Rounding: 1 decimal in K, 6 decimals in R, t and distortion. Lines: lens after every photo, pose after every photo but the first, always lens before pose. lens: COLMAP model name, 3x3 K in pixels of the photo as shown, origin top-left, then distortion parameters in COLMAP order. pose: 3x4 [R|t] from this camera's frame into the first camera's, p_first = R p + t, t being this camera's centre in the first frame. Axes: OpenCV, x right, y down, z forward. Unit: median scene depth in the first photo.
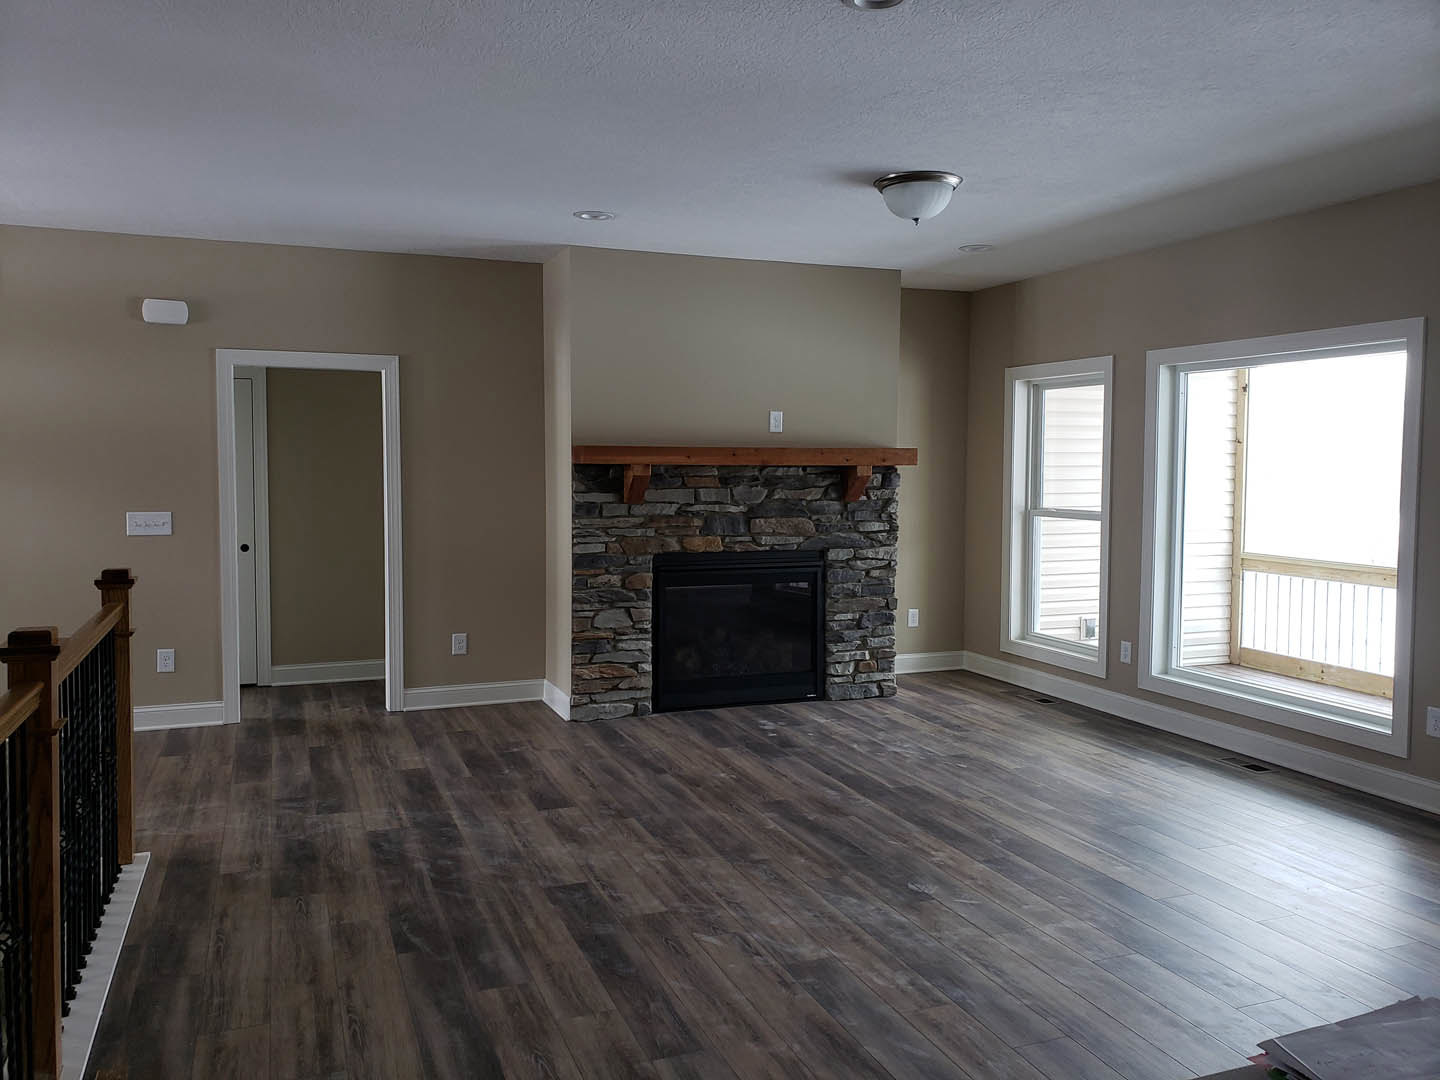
lens RADIAL K [[1110.2, 0, 713.5], [0, 1110.2, 535.3], [0, 0, 1]] dist [0.217450, -0.588549]
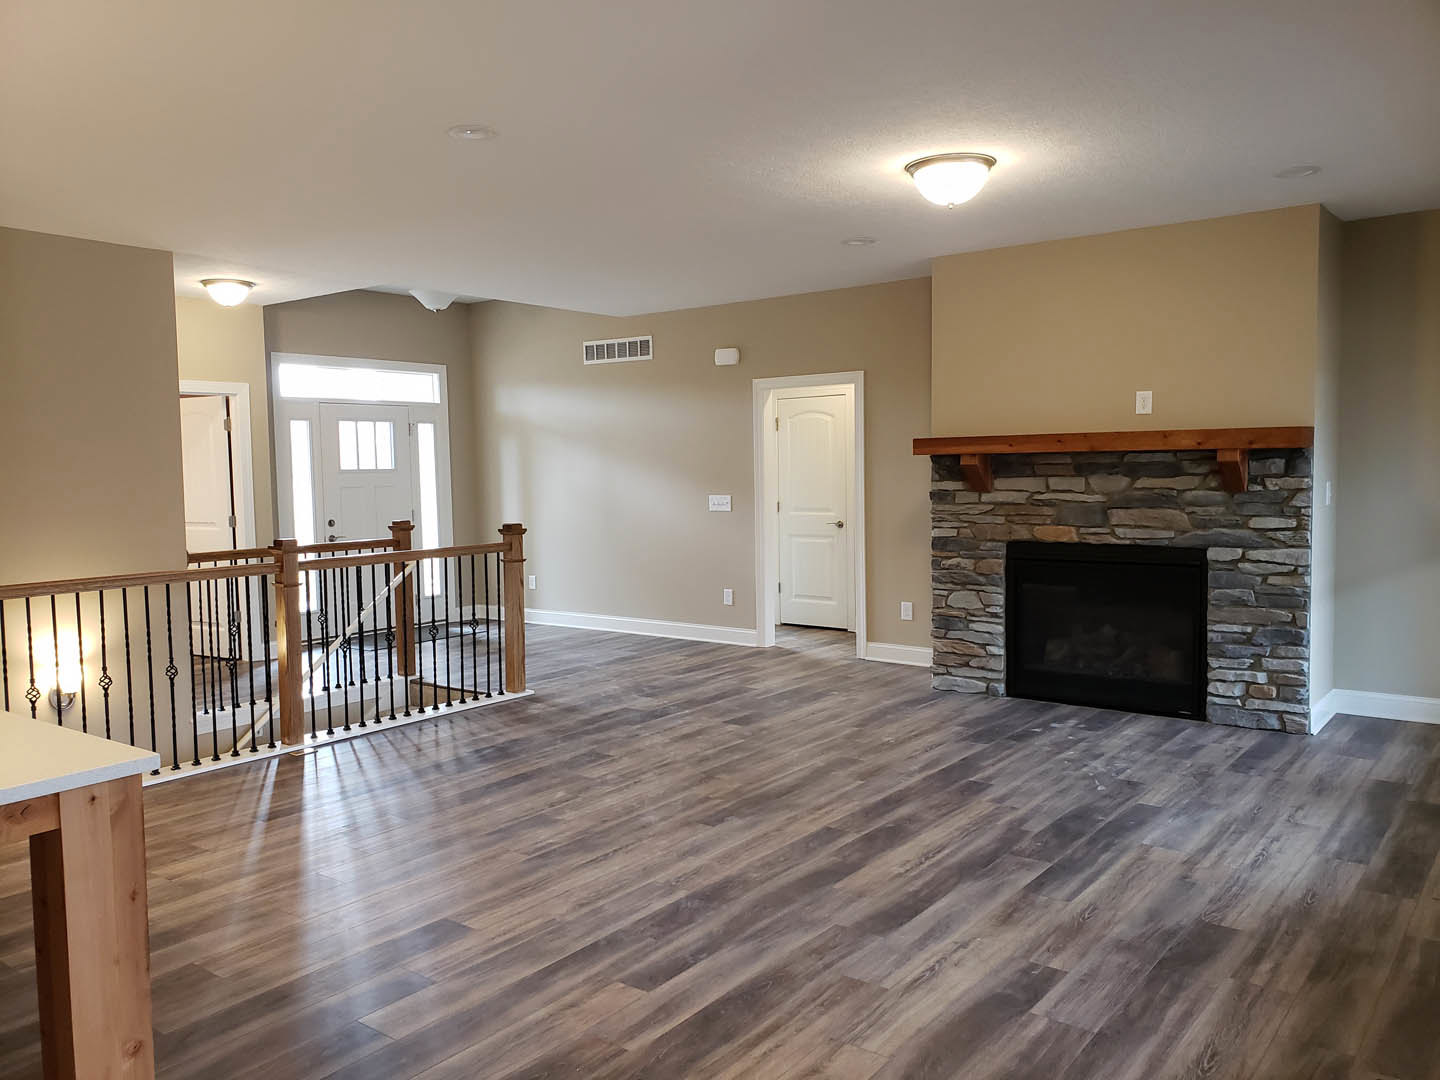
lens RADIAL K [[1110.2, 0, 713.5], [0, 1110.2, 535.3], [0, 0, 1]] dist [0.217450, -0.588549]
pose [[0.509290, 0.040500, -0.859642, 0.837241], [-0.038530, 0.998963, 0.024237, -0.003867], [0.859732, 0.020779, 0.510322, 0.286521]]
